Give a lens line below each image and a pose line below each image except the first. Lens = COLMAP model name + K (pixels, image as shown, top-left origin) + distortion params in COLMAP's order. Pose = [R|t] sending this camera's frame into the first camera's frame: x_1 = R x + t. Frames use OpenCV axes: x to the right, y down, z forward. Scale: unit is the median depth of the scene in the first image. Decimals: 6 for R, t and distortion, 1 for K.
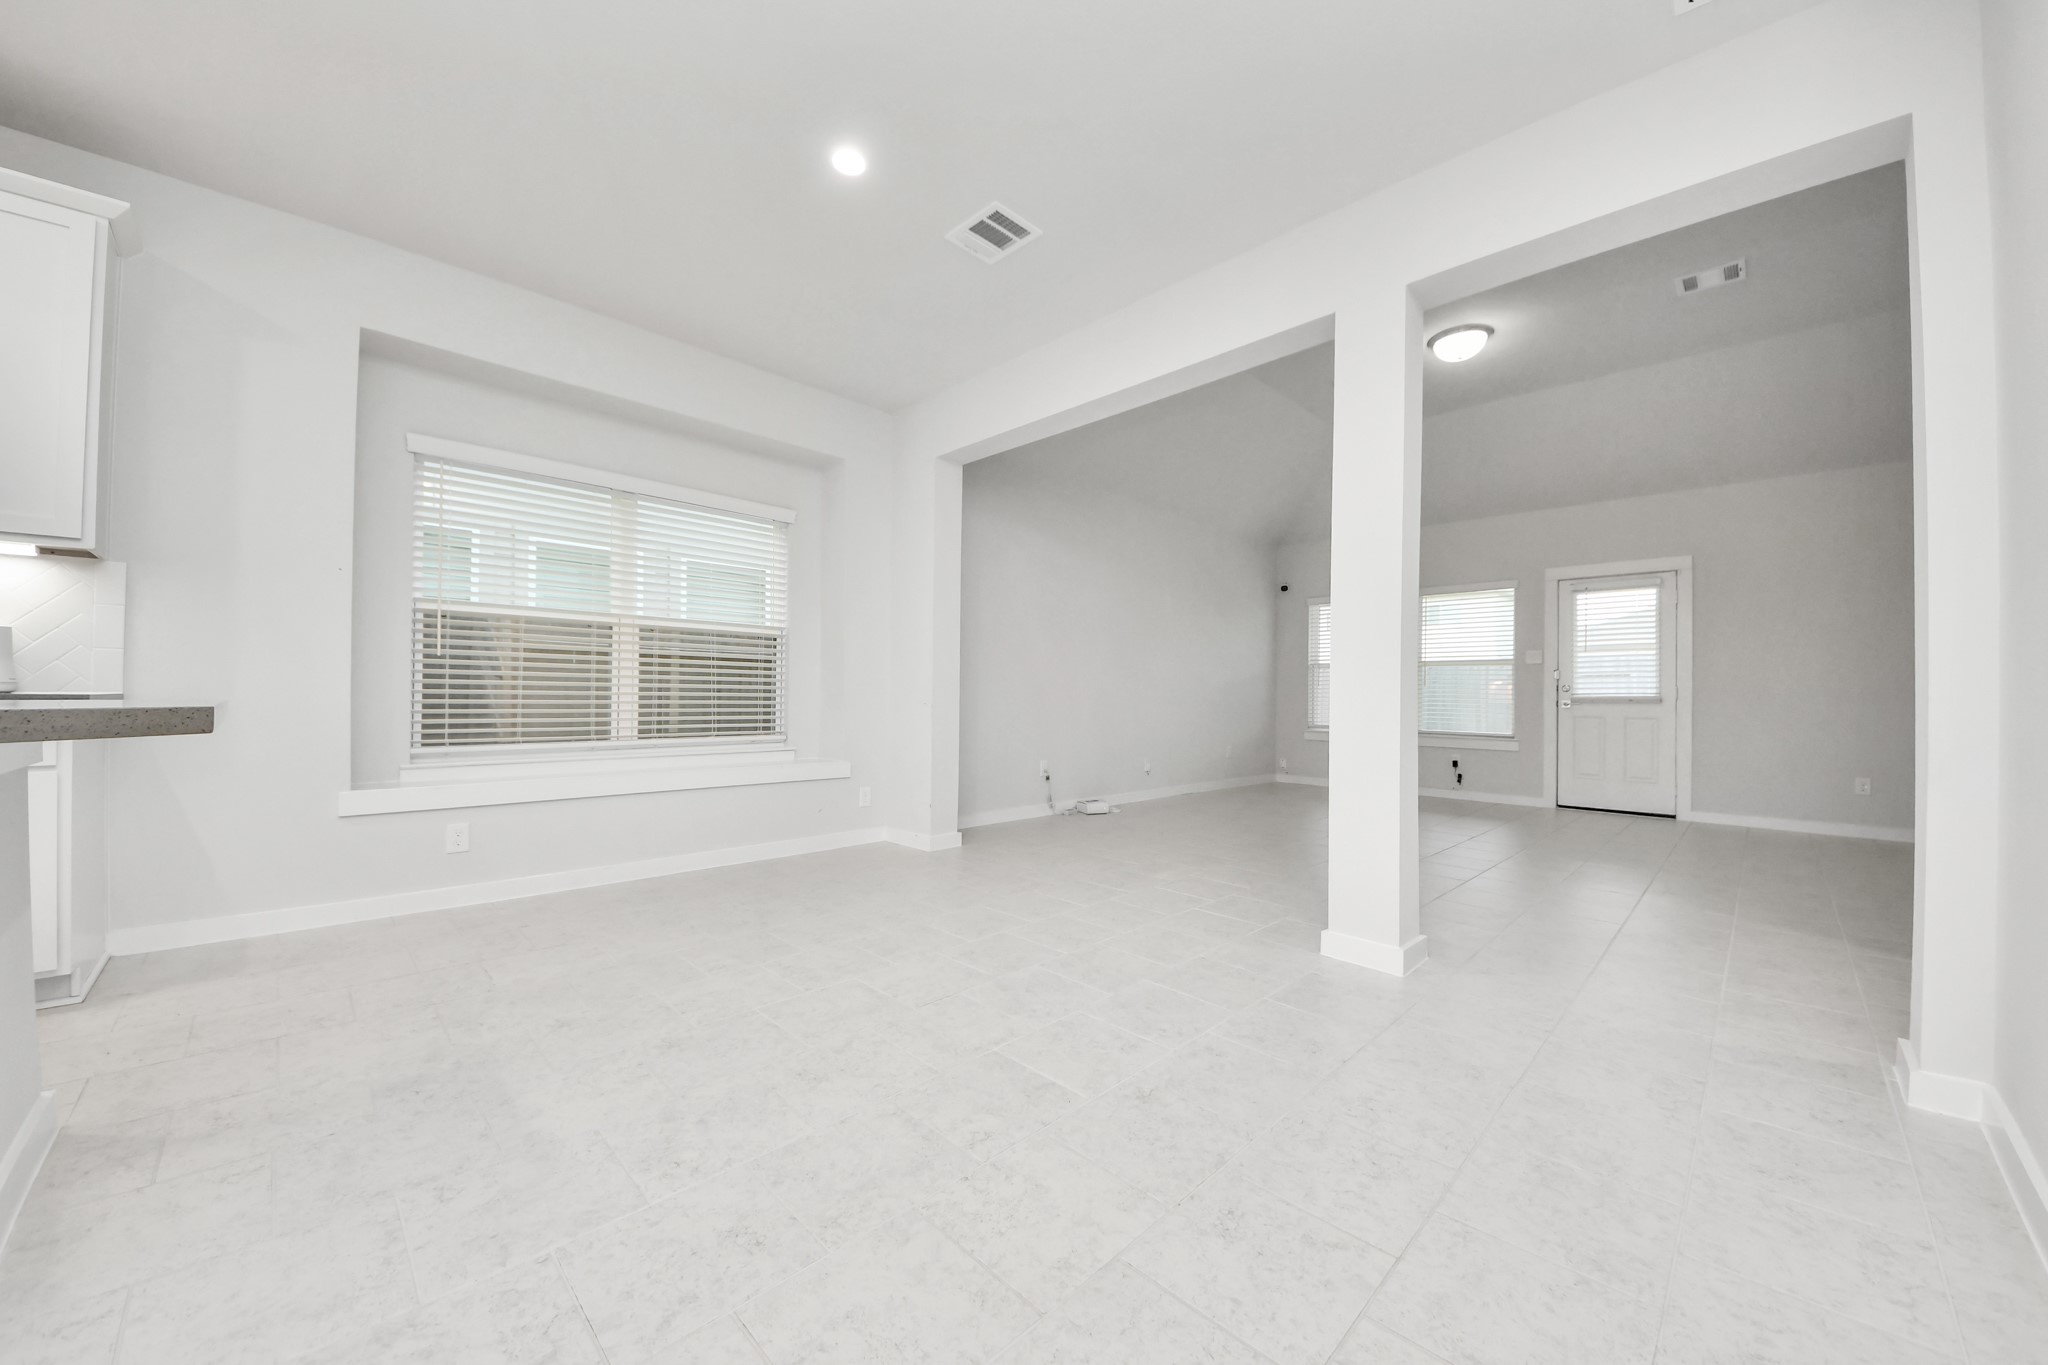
lens RADIAL K [[737.6, 0, 1021.5], [0, 737.6, 690.2], [0, 0, 1]] dist [0.005536, -0.003396]
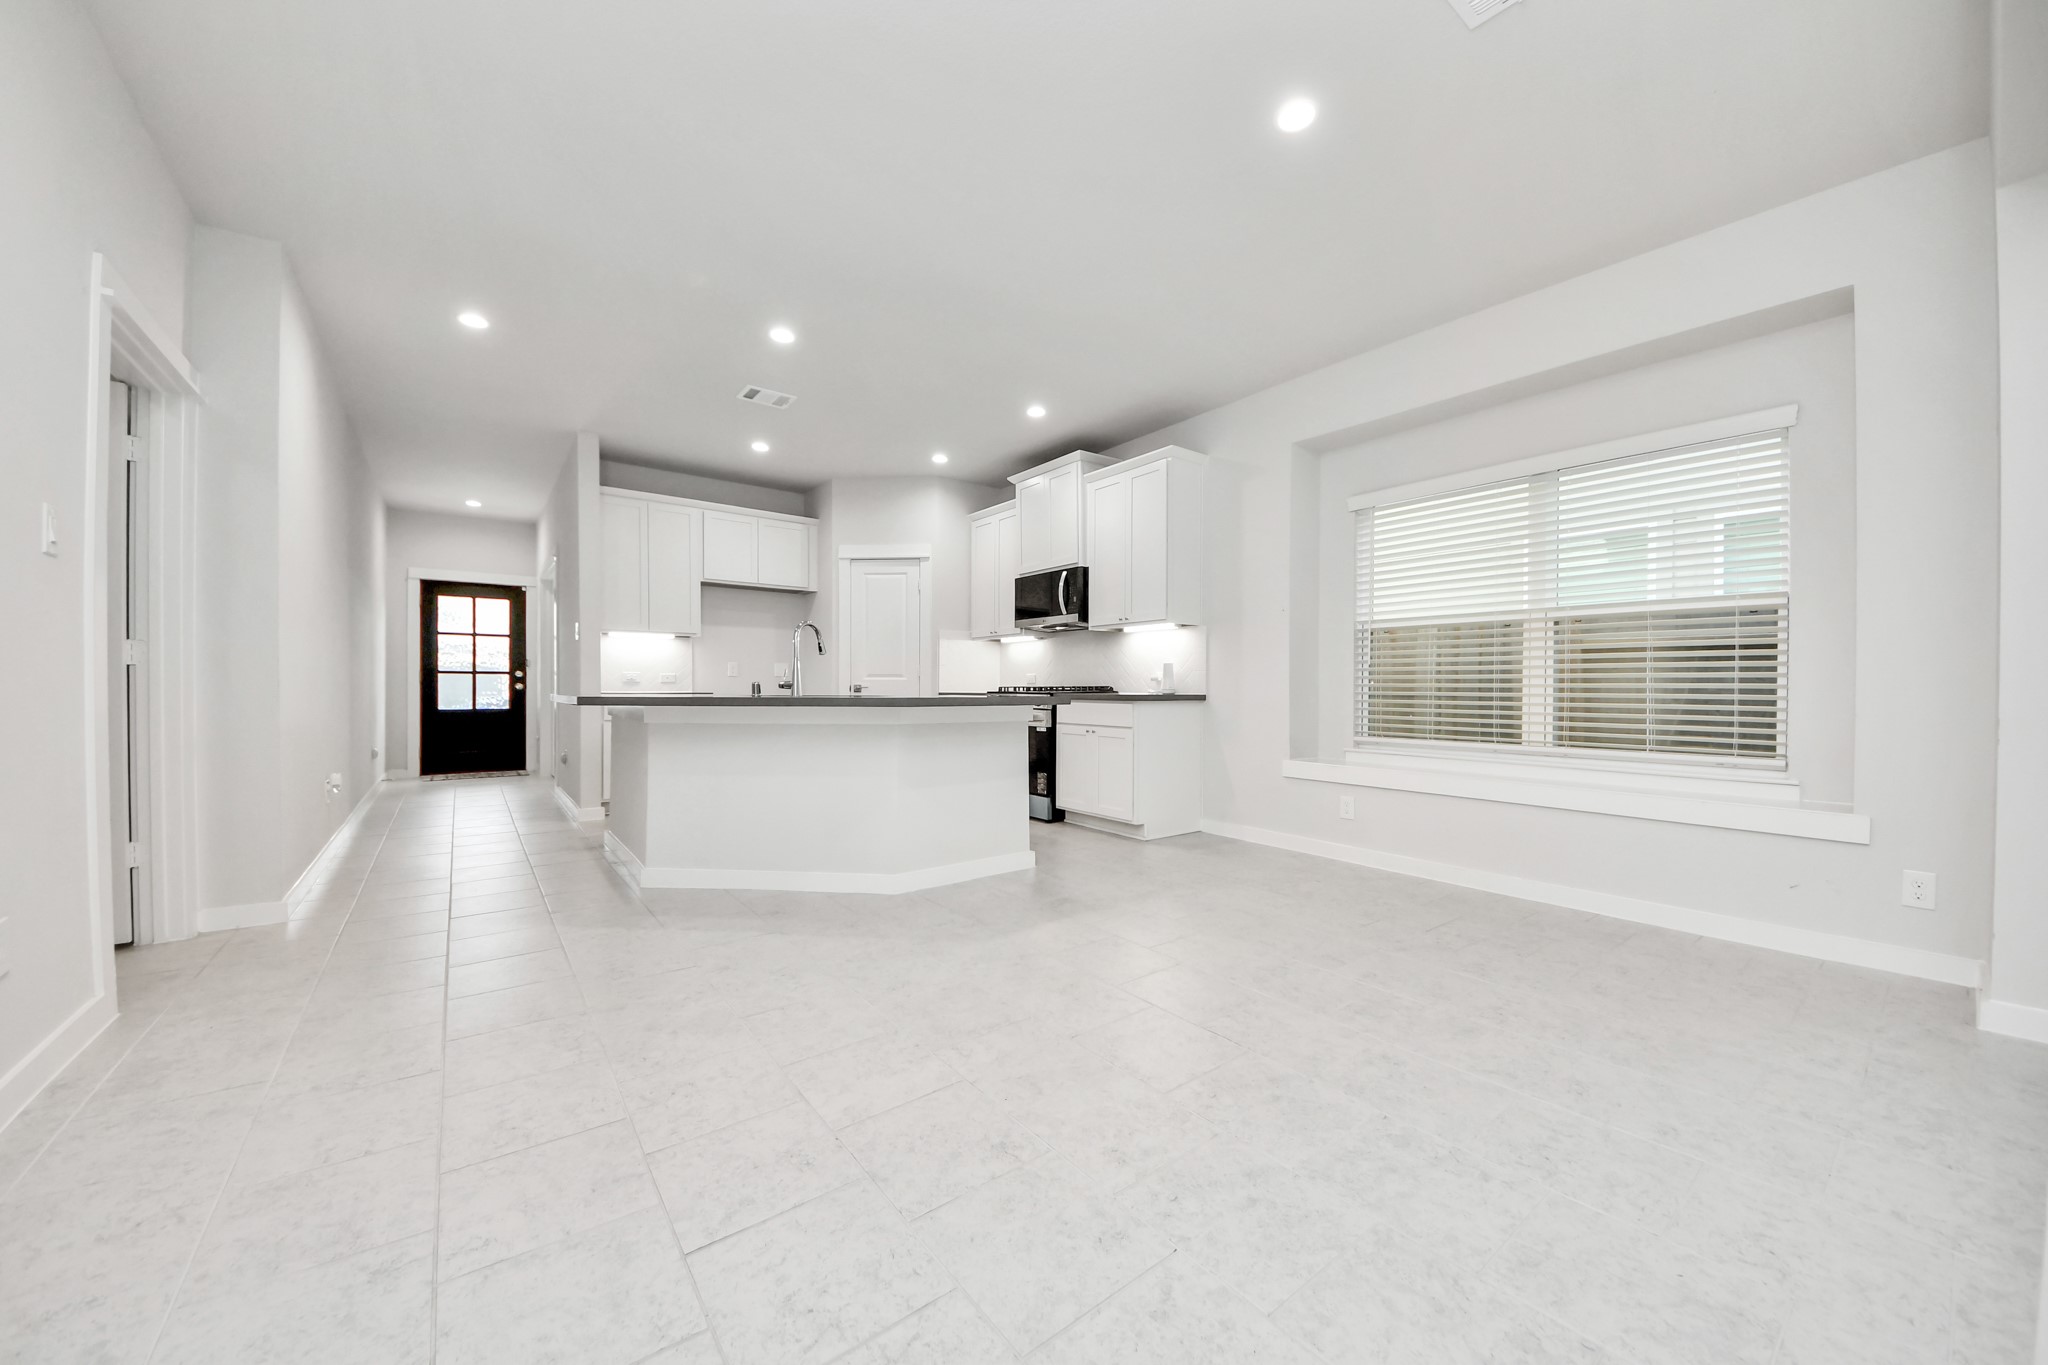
lens RADIAL K [[737.6, 0, 1032.7], [0, 737.6, 688.0], [0, 0, 1]] dist [0.005536, -0.003396]
pose [[-0.117740, -0.011887, -0.992973, 0.303038], [0.000726, 0.999927, -0.012056, 0.004488], [0.993044, -0.002140, -0.117723, 0.331447]]
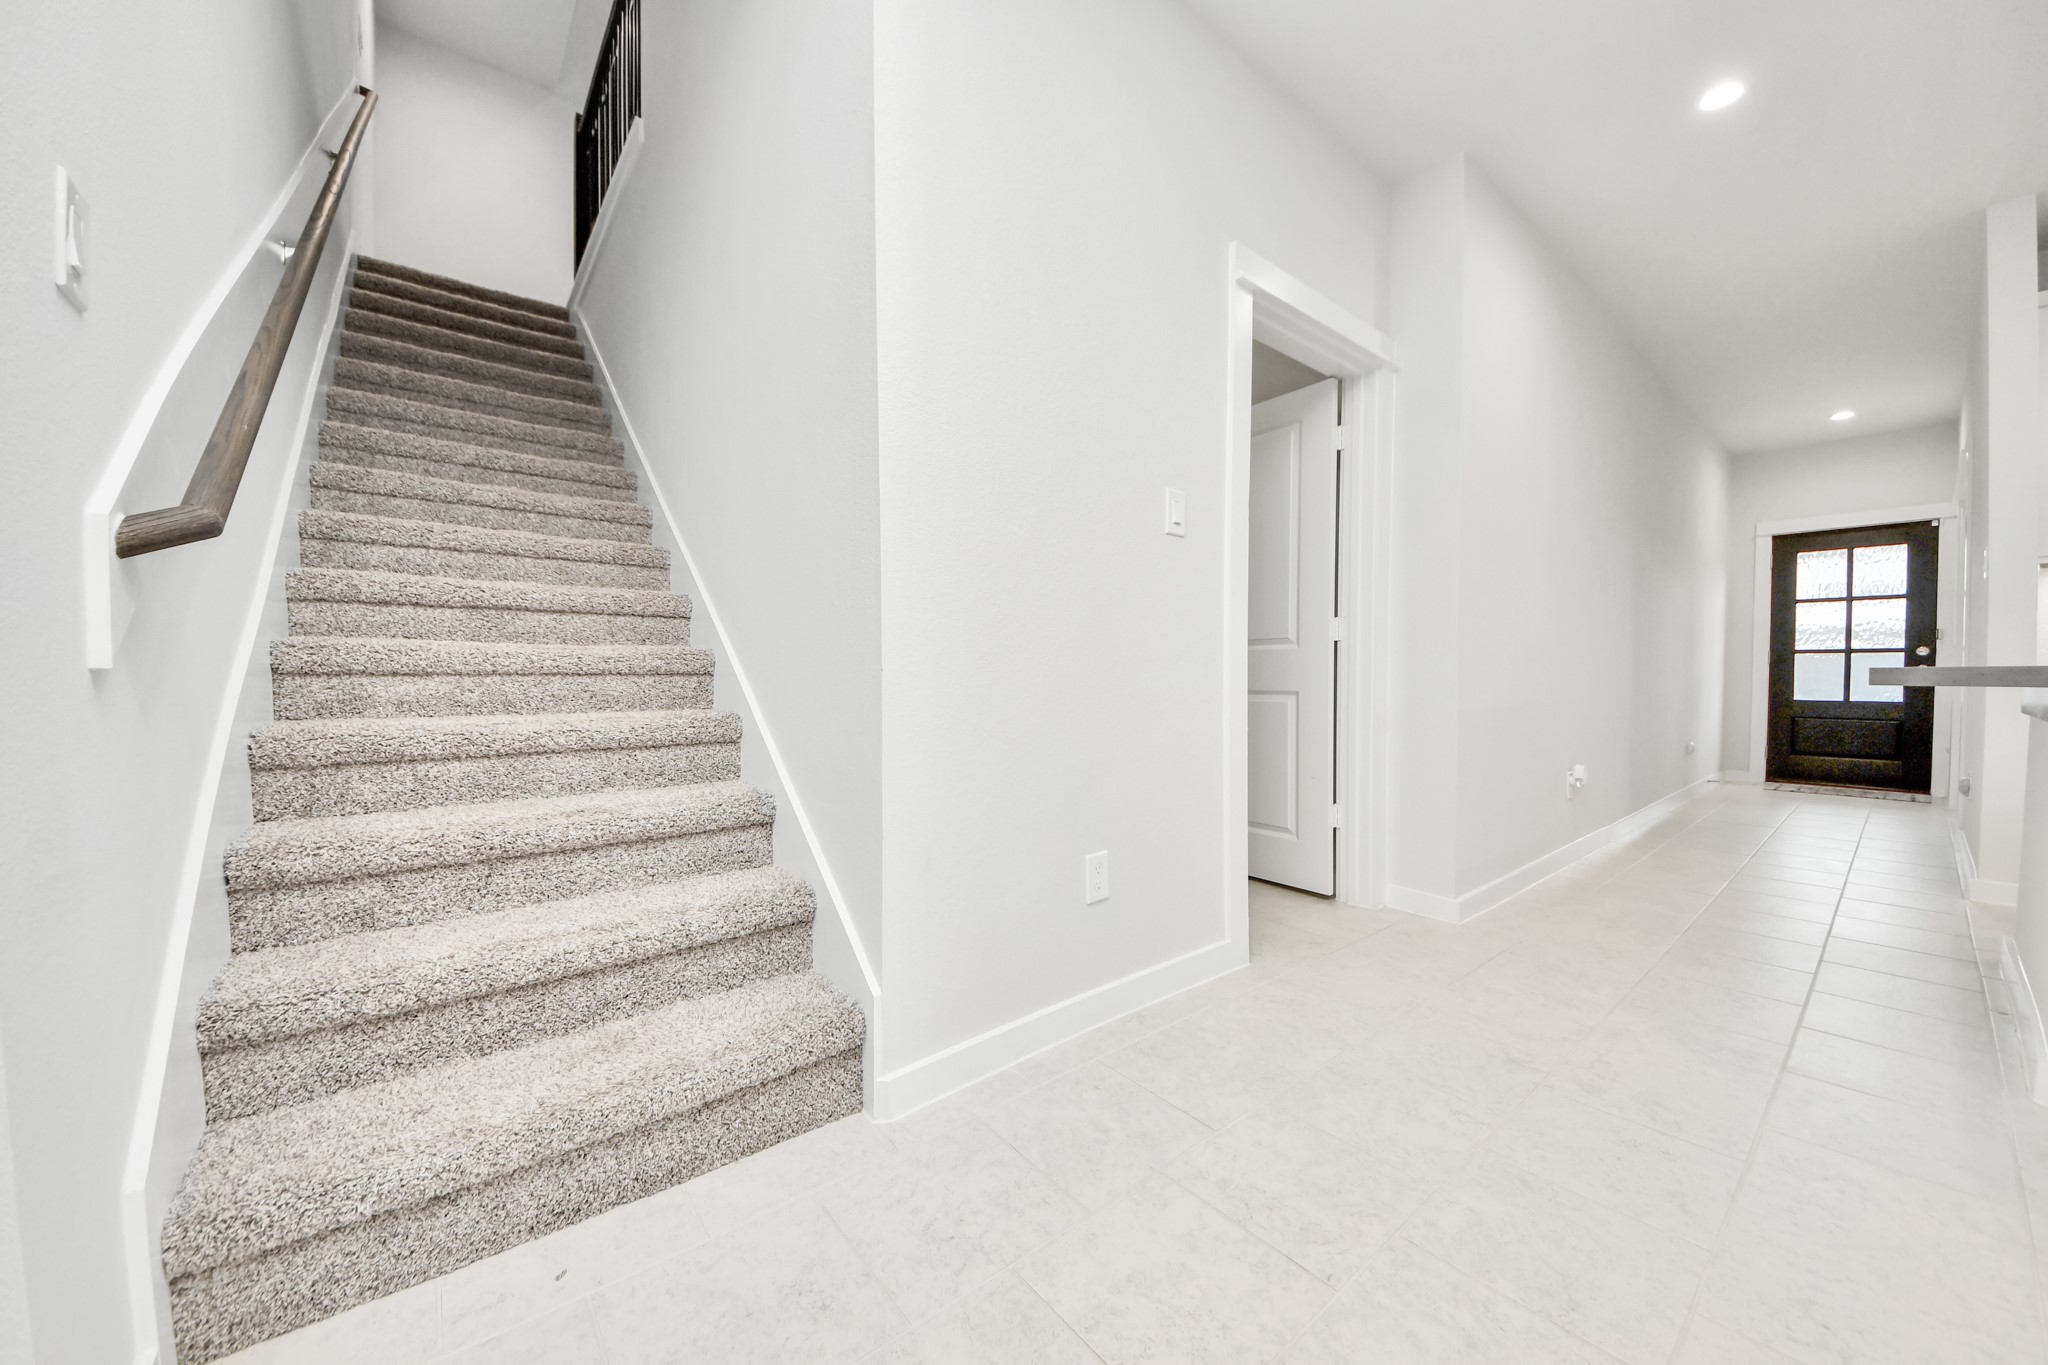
lens RADIAL K [[737.6, 0, 1014.3], [0, 737.6, 695.4], [0, 0, 1]] dist [0.005536, -0.003396]
pose [[-0.995981, -0.020337, 0.087223, 0.098890], [-0.017947, 0.999444, 0.028095, 0.010401], [-0.087746, 0.026417, -0.995793, 0.240294]]
